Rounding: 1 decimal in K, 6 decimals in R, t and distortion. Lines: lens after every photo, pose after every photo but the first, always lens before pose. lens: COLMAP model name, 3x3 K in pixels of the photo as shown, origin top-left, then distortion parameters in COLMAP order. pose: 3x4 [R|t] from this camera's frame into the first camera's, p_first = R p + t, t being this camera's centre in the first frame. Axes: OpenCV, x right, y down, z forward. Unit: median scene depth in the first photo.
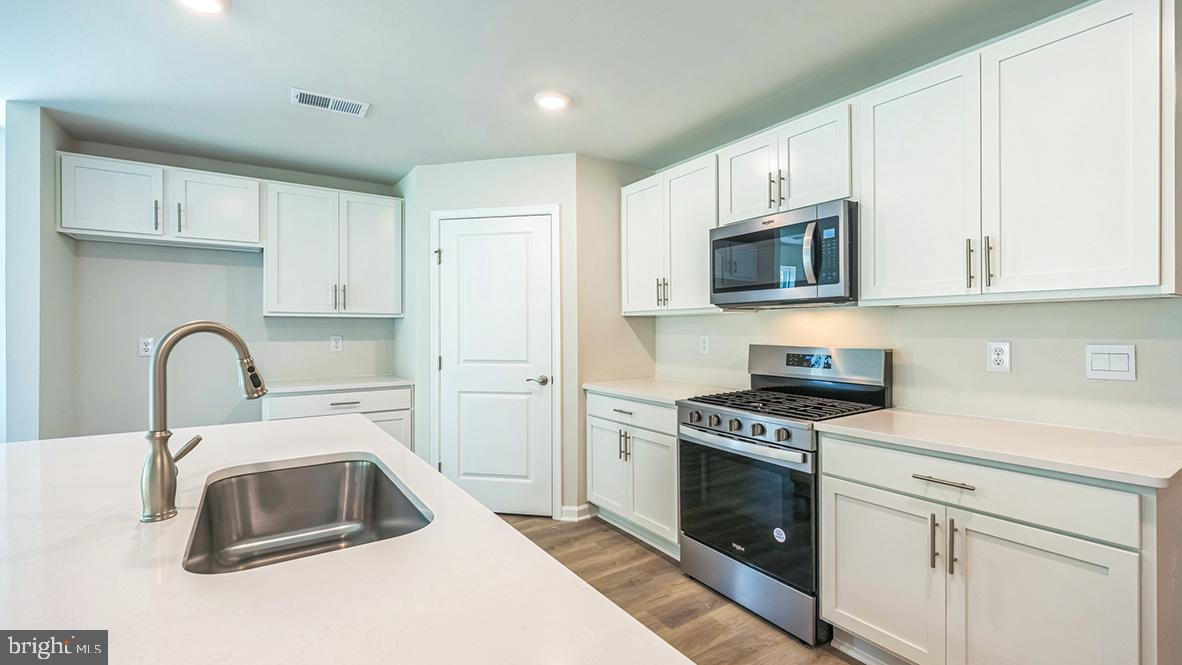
lens RADIAL K [[508.3, 0, 588.5], [0, 508.3, 328.9], [0, 0, 1]] dist [-0.002469, -0.000393]
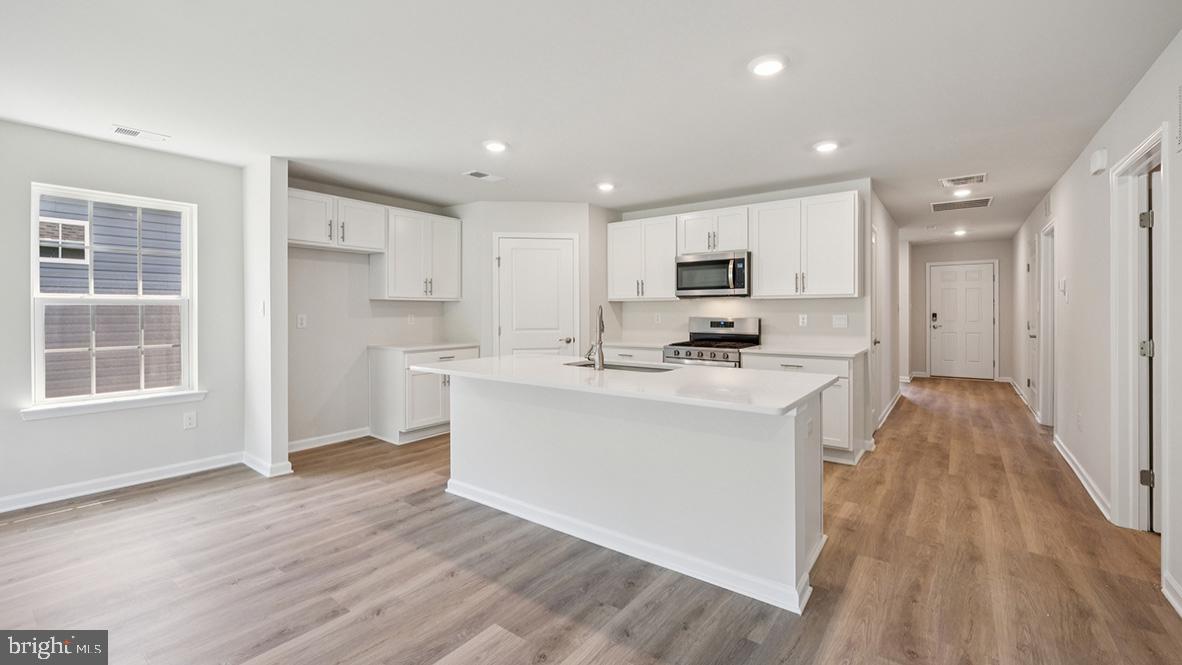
lens RADIAL K [[492.5, 0, 584.2], [0, 492.5, 311.7], [0, 0, 1]] dist [0.000788, -0.000307]
pose [[0.944136, -0.000060, 0.329557, -0.678358], [-0.000741, 0.999997, 0.002306, 0.006951], [-0.329556, -0.002421, 0.944133, -0.621914]]
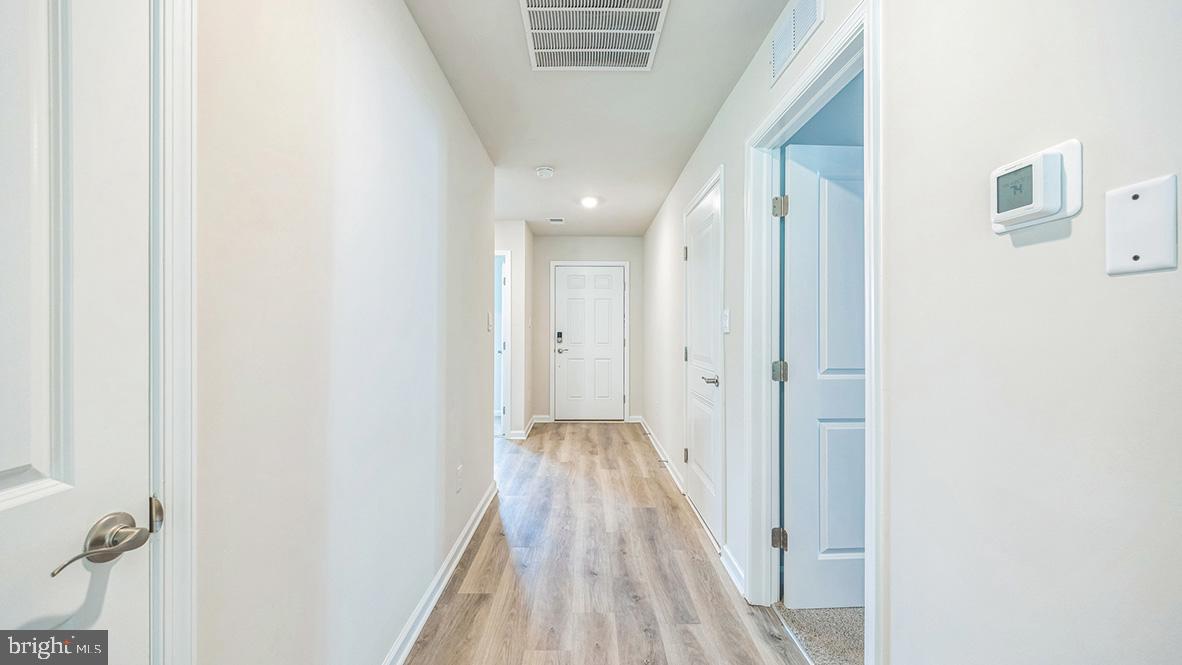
lens RADIAL K [[453.5, 0, 587.6], [0, 453.5, 327.4], [0, 0, 1]] dist [-0.000723, -0.000012]
pose [[0.549336, -0.002743, 0.835597, 0.832244], [0.005899, 0.999982, -0.000595, 0.004463], [-0.835581, 0.005256, 0.549343, 0.380938]]
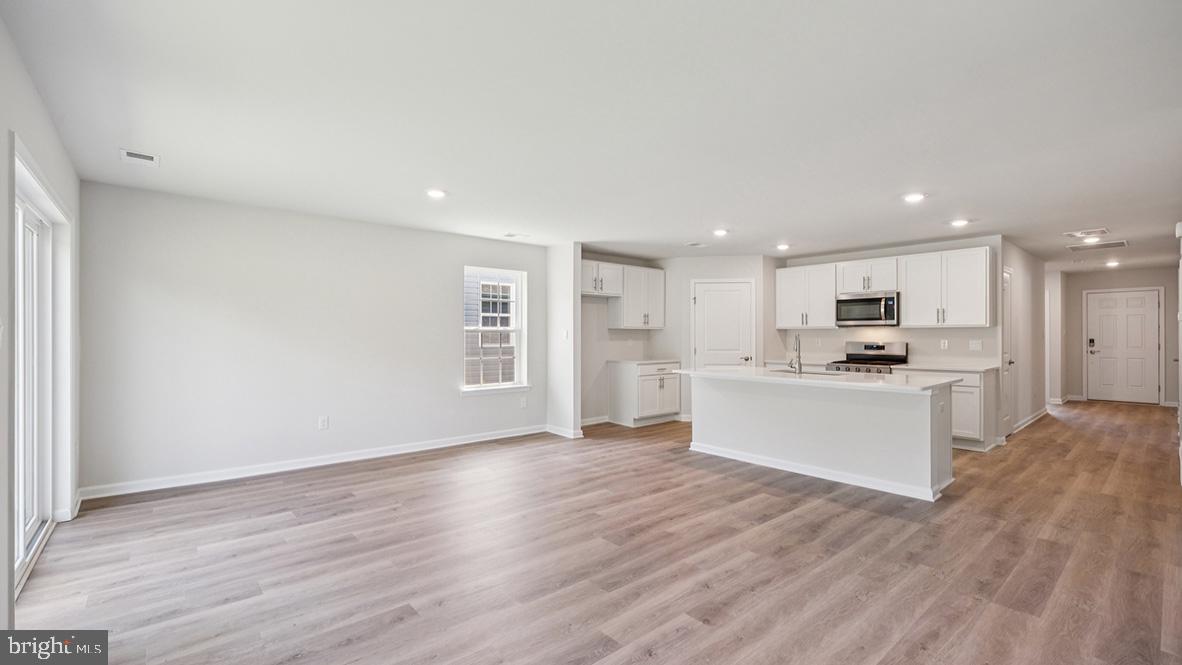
lens RADIAL K [[502.5, 0, 584.1], [0, 502.5, 335.4], [0, 0, 1]] dist [-0.010280, 0.000090]
pose [[0.993768, 0.001661, 0.111454, -1.233429], [-0.001804, 0.999998, 0.001182, 0.000426], [-0.111452, -0.001375, 0.993769, -1.283943]]
